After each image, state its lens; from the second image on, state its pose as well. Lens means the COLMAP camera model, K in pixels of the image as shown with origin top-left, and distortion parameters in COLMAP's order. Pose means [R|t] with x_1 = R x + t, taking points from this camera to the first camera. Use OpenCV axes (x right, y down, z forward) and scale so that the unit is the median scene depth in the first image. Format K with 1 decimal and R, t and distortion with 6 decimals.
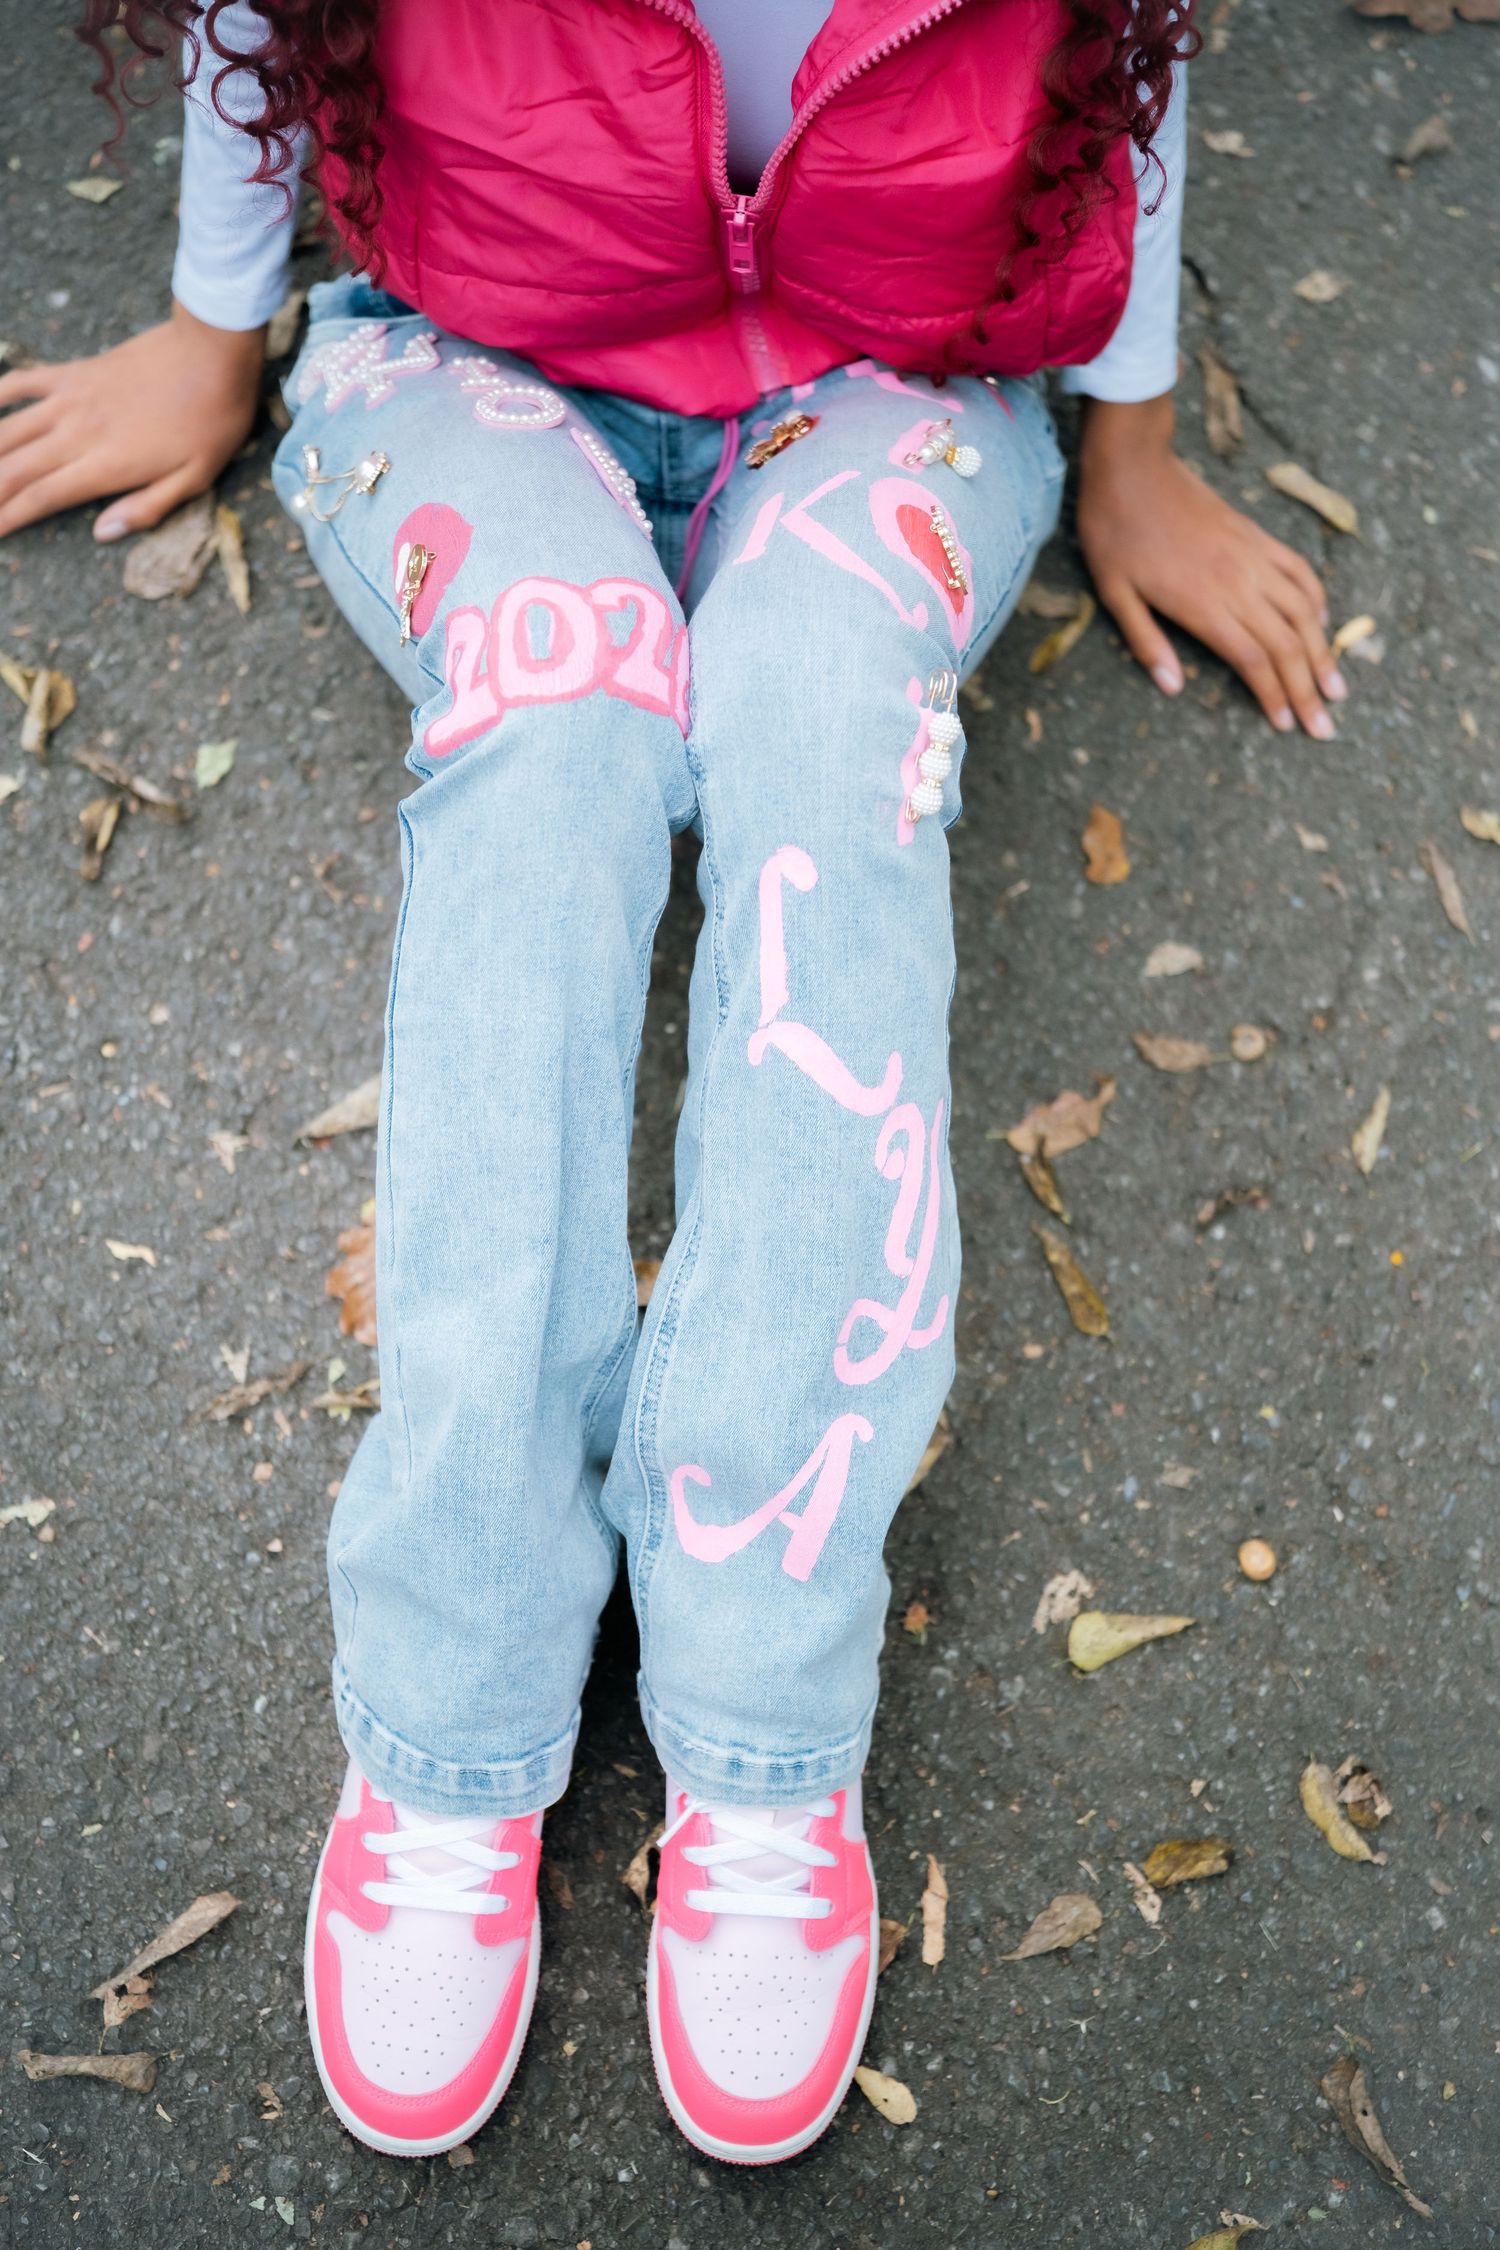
lens RADIAL K [[3225.5, 0, 776.7], [0, 3225.5, 1176.3], [0, 0, 1]] dist [0.187386, 0.483010]
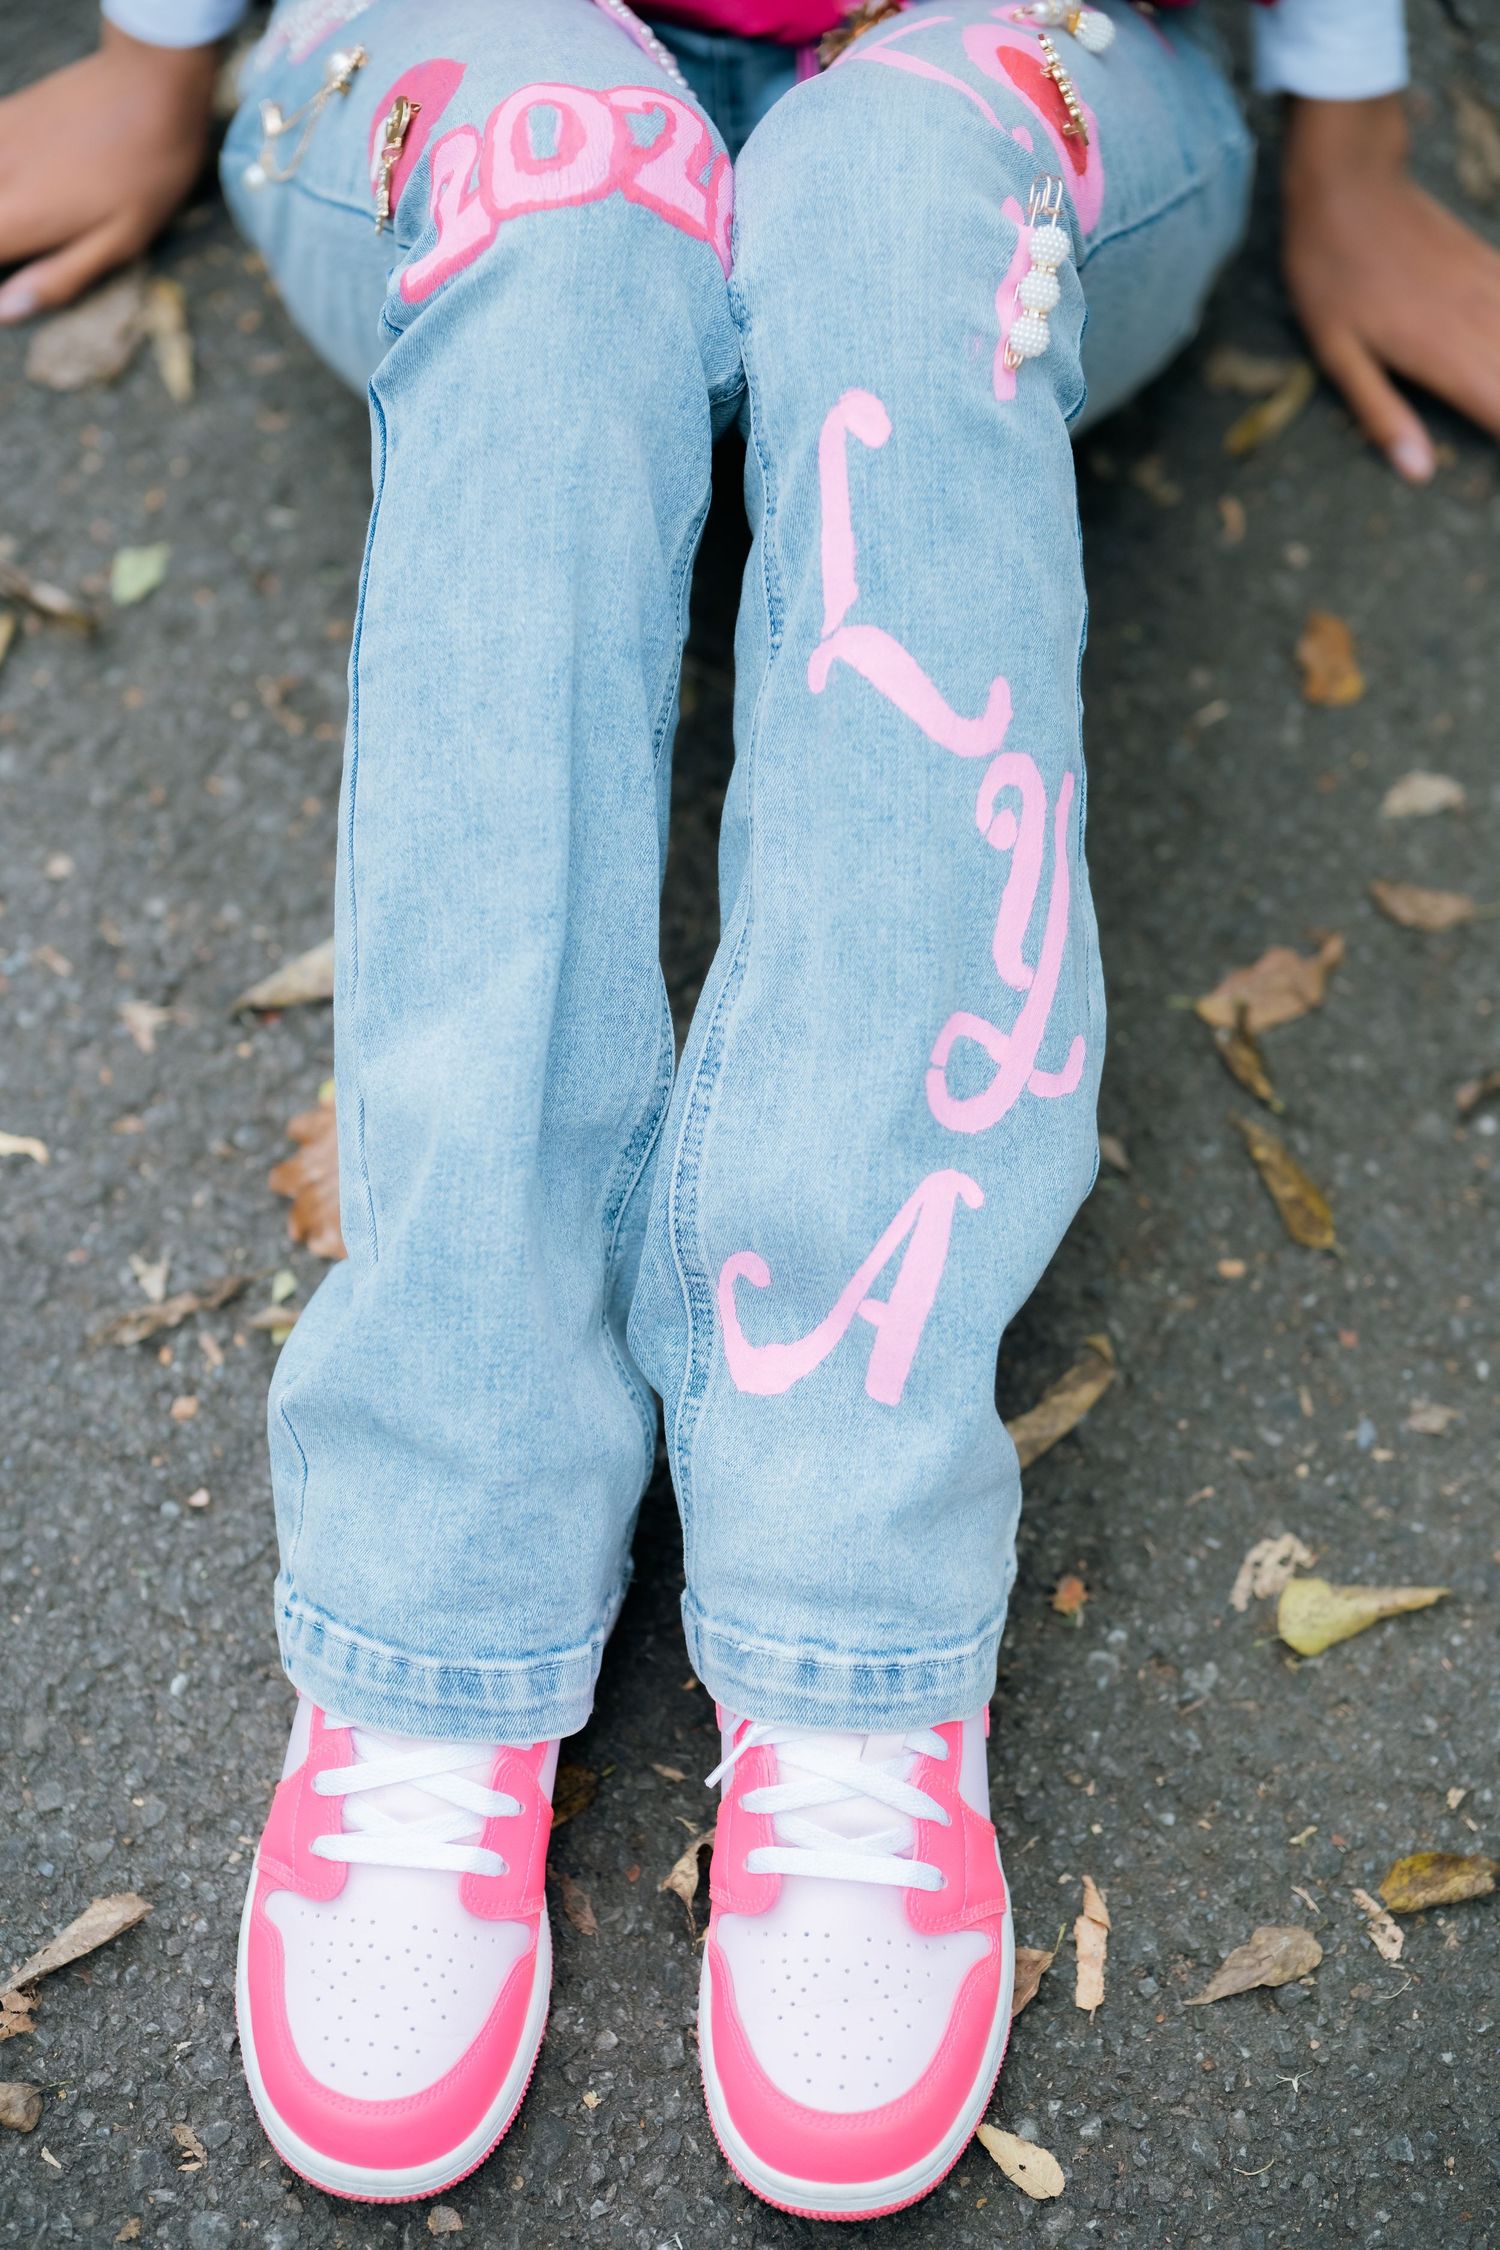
lens RADIAL K [[5330.0, 0, 755.9], [0, 5330.0, 1085.8], [0, 0, 1]] dist [0.086712, -0.395616]
pose [[0.998616, -0.013558, -0.050811, 0.035602], [0.003365, 0.980688, -0.195552, 0.262294], [0.052481, 0.195111, 0.979376, -0.204348]]
